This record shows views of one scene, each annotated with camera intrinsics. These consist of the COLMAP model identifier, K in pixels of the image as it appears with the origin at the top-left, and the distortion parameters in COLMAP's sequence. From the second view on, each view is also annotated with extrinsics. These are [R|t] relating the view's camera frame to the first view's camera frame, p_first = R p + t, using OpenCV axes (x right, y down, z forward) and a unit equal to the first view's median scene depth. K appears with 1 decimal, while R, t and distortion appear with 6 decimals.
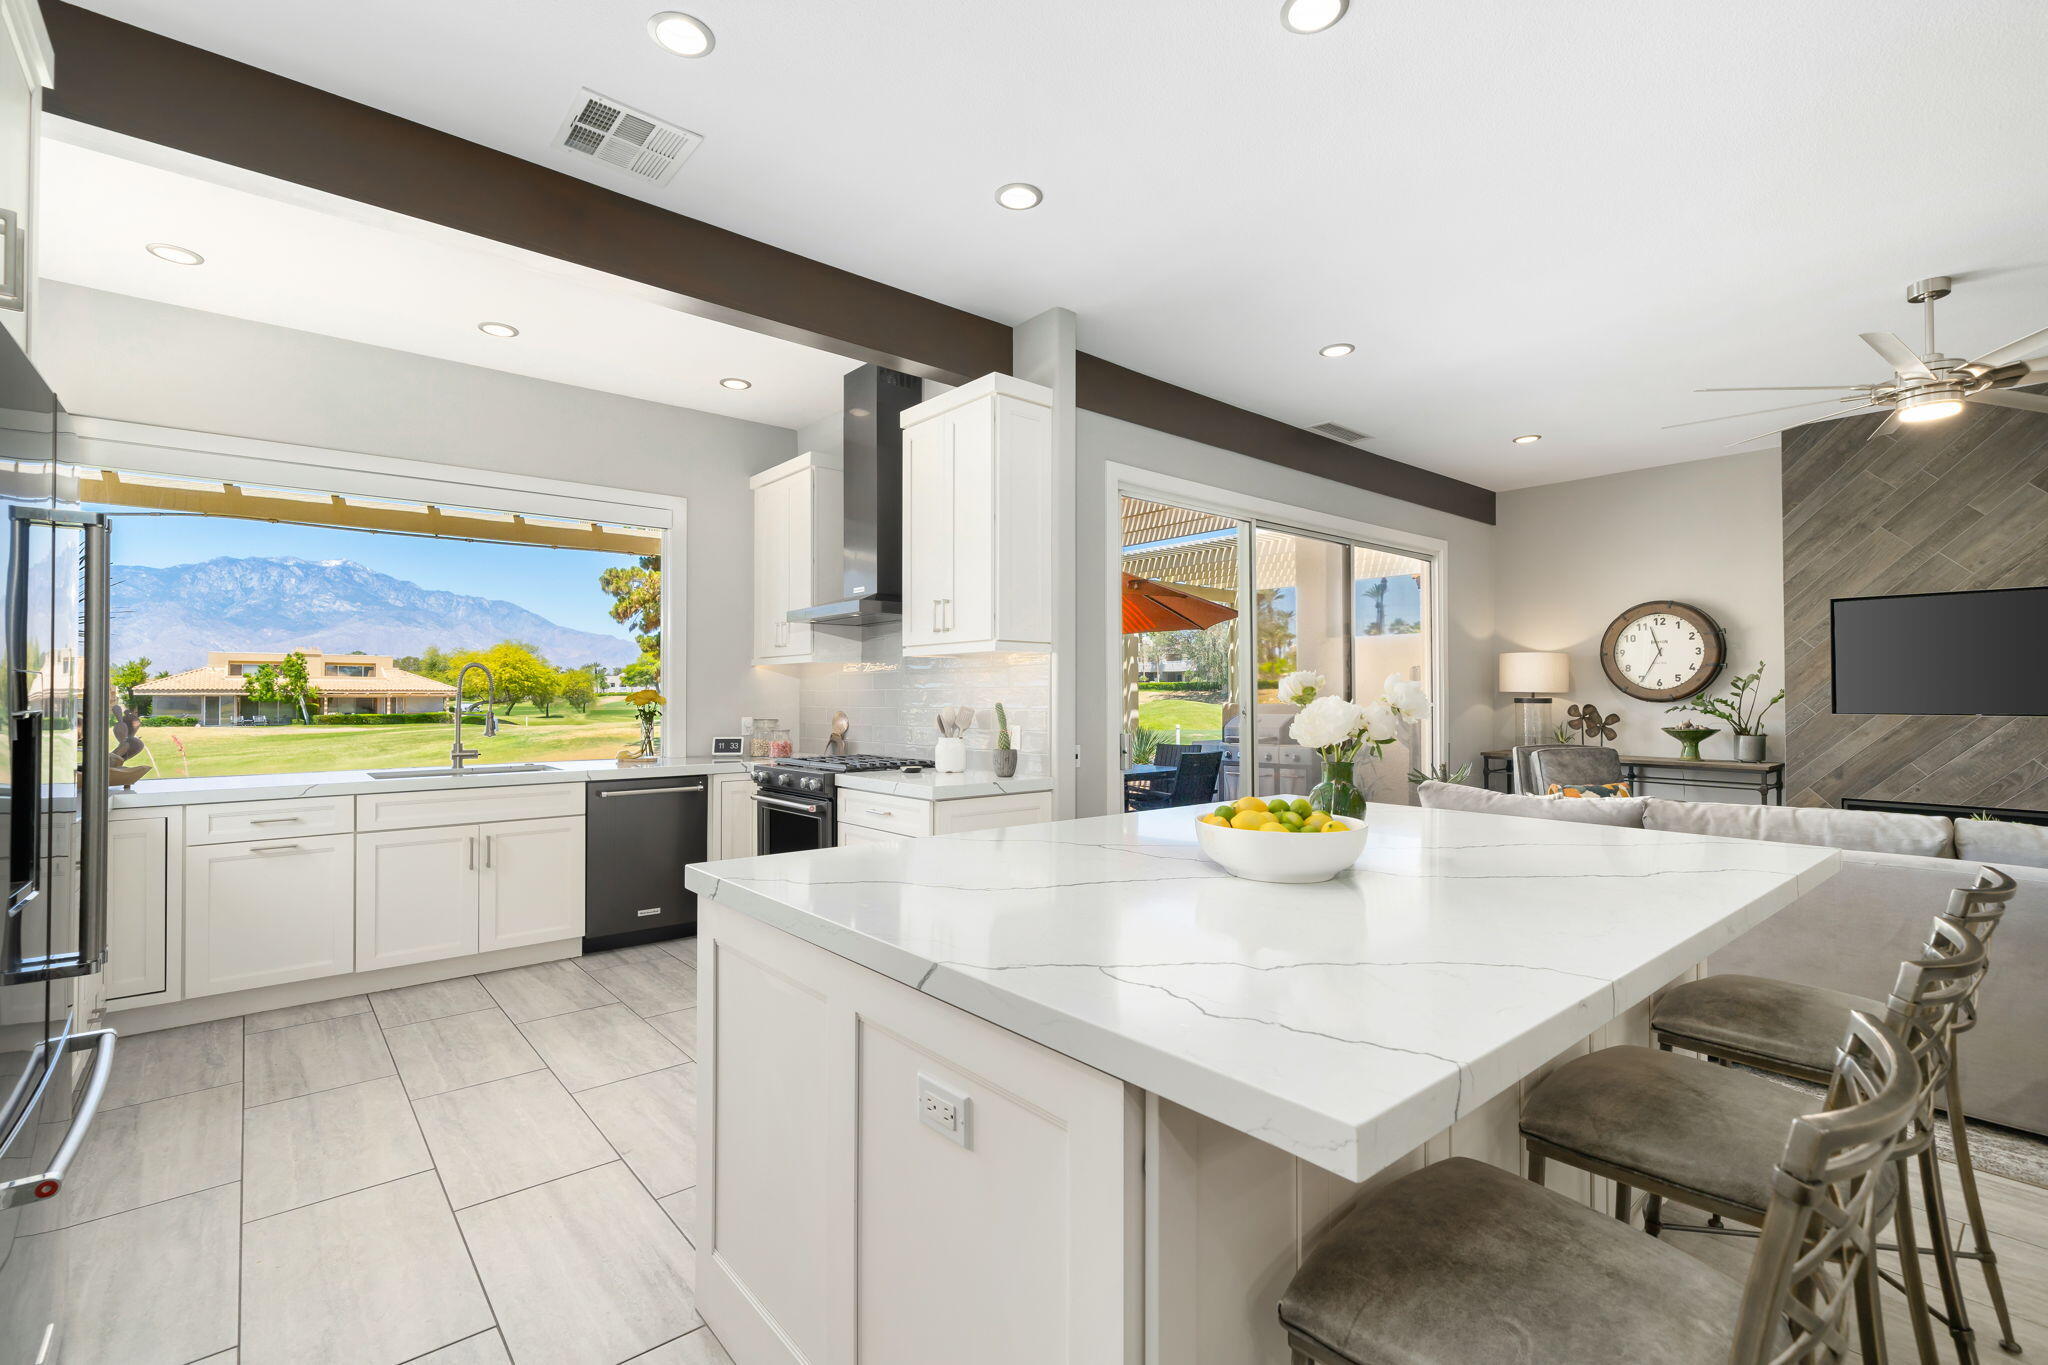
lens RADIAL K [[901.1, 0, 1010.4], [0, 901.1, 685.7], [0, 0, 1]] dist [0.003947, -0.000524]
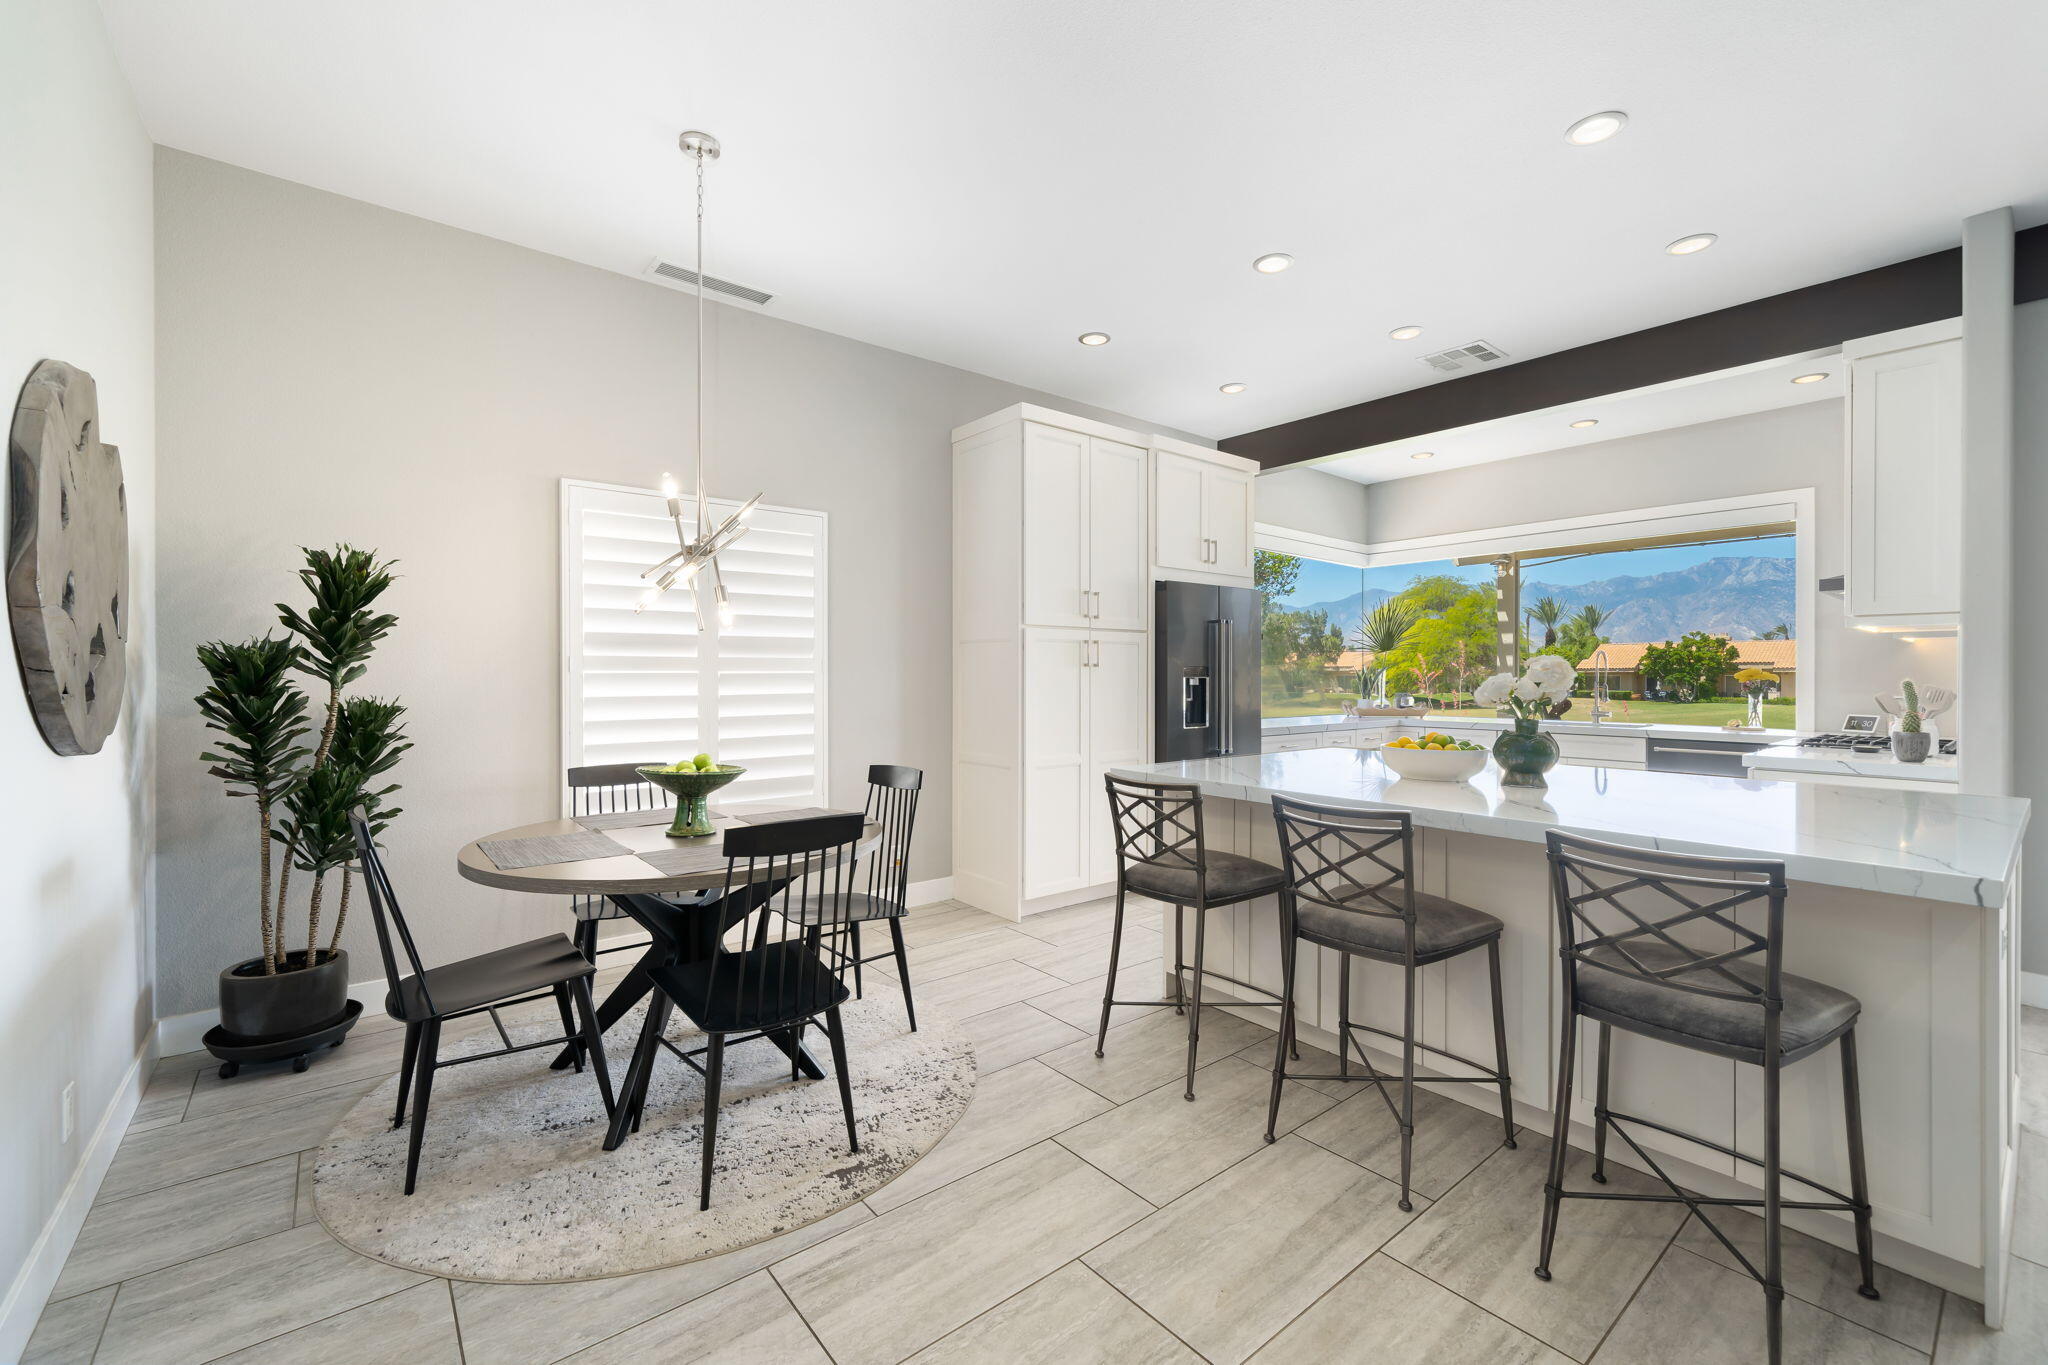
lens RADIAL K [[850.1, 0, 1021.8], [0, 850.1, 674.1], [0, 0, 1]] dist [-0.004795, 0.000774]
pose [[-0.019387, 0.002218, -0.999810, 0.531872], [0.008706, 0.999960, 0.002049, 0.001705], [0.999774, -0.008665, -0.019406, 0.074648]]
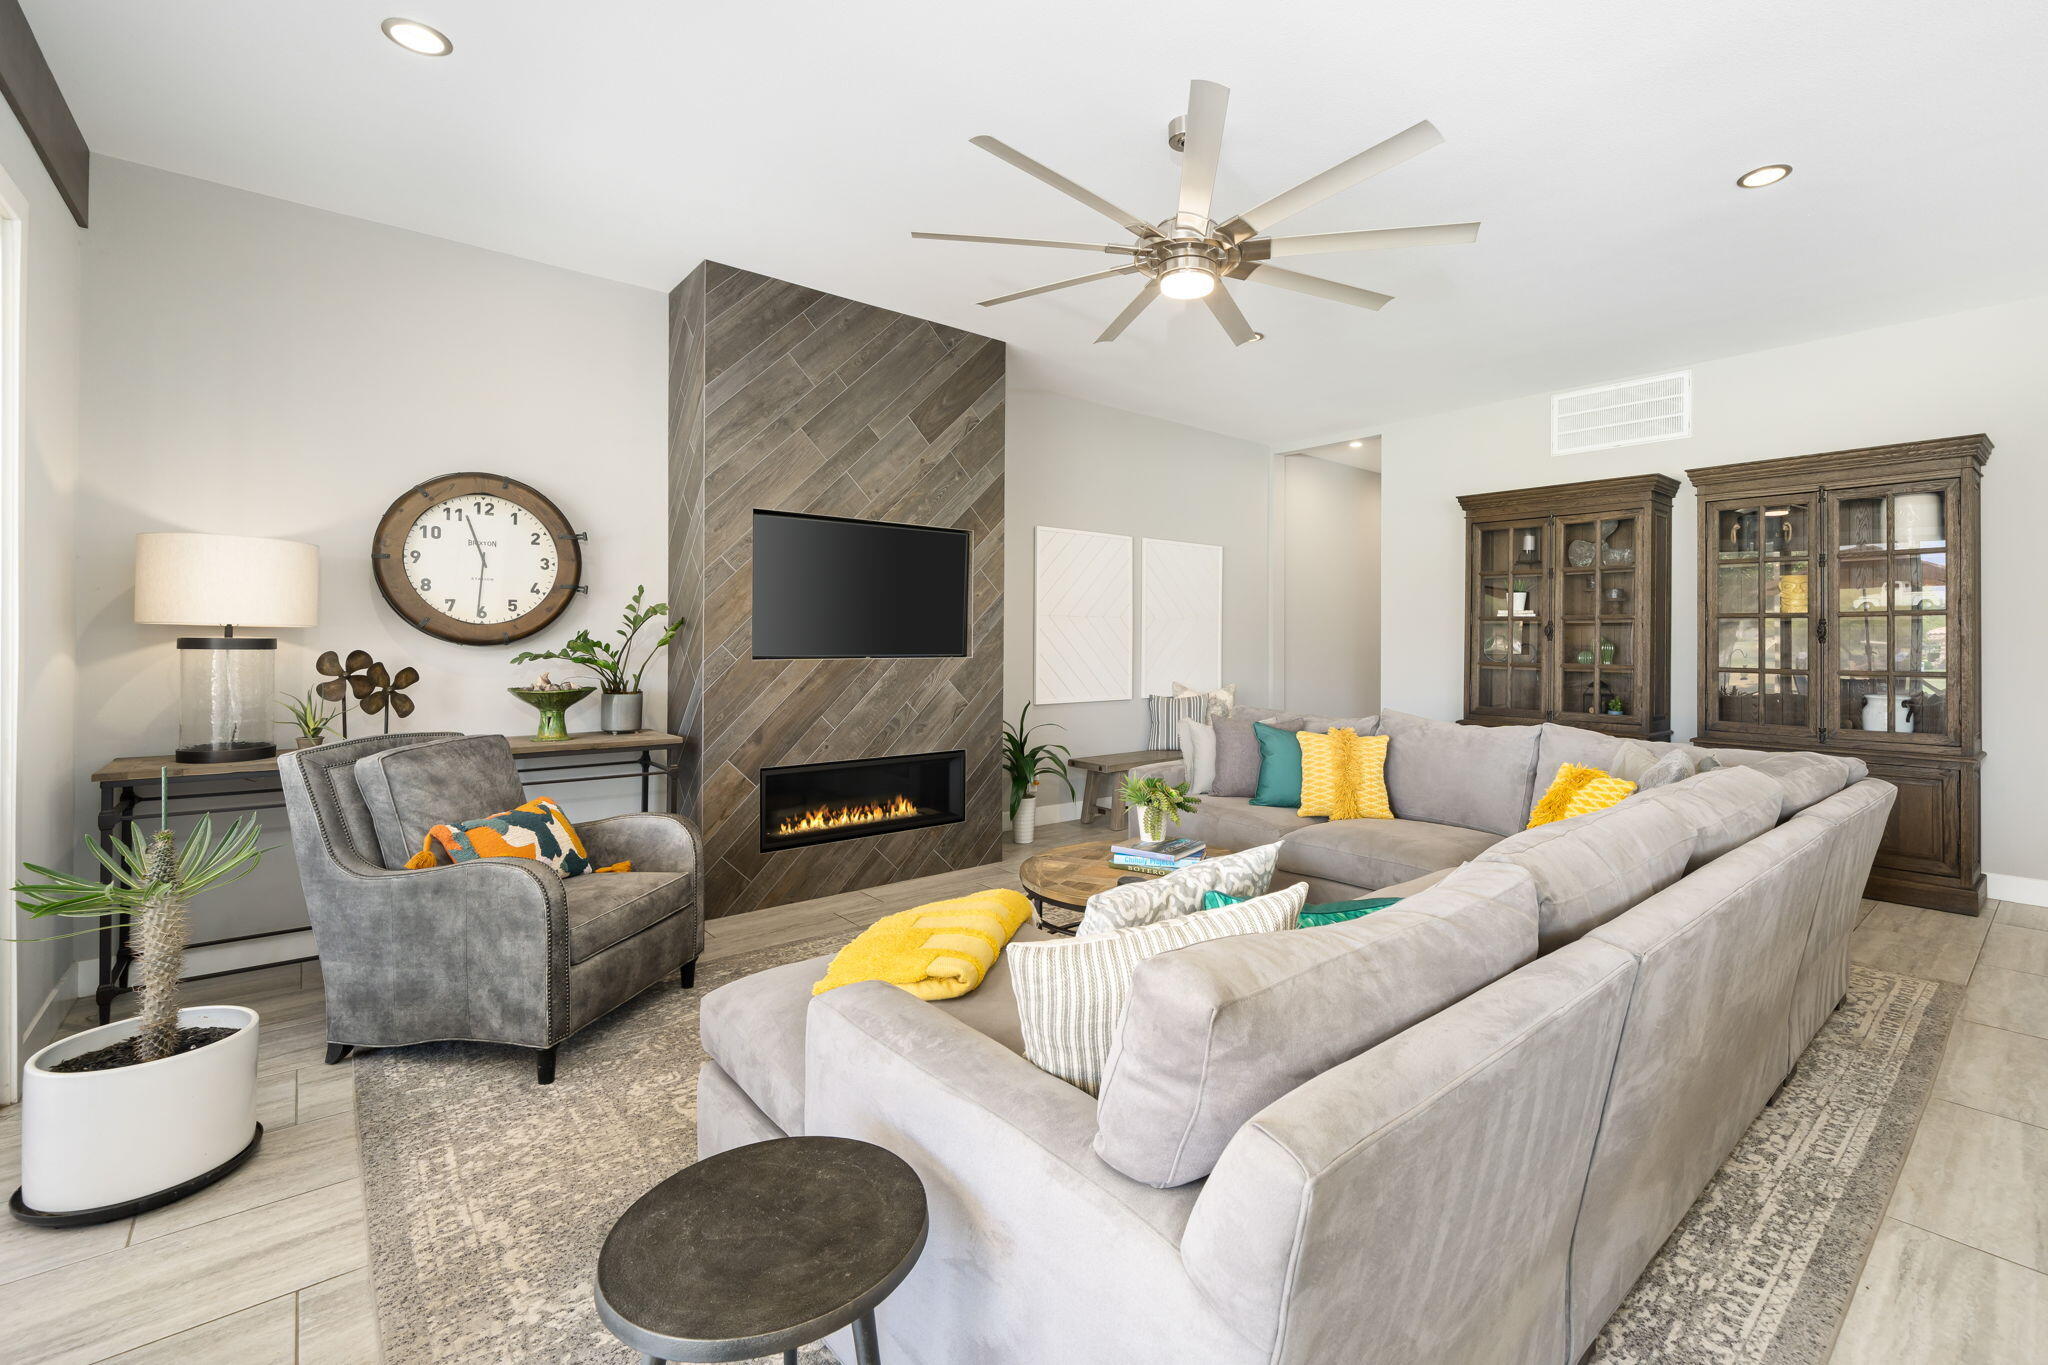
lens RADIAL K [[877.9, 0, 1087.4], [0, 877.9, 635.2], [0, 0, 1]] dist [0.000041, 0.000081]
pose [[-0.014535, 0.007181, 0.999869, 0.142908], [-0.014857, 0.999862, -0.007397, 0.010151], [-0.999784, -0.014963, -0.014426, 0.625298]]
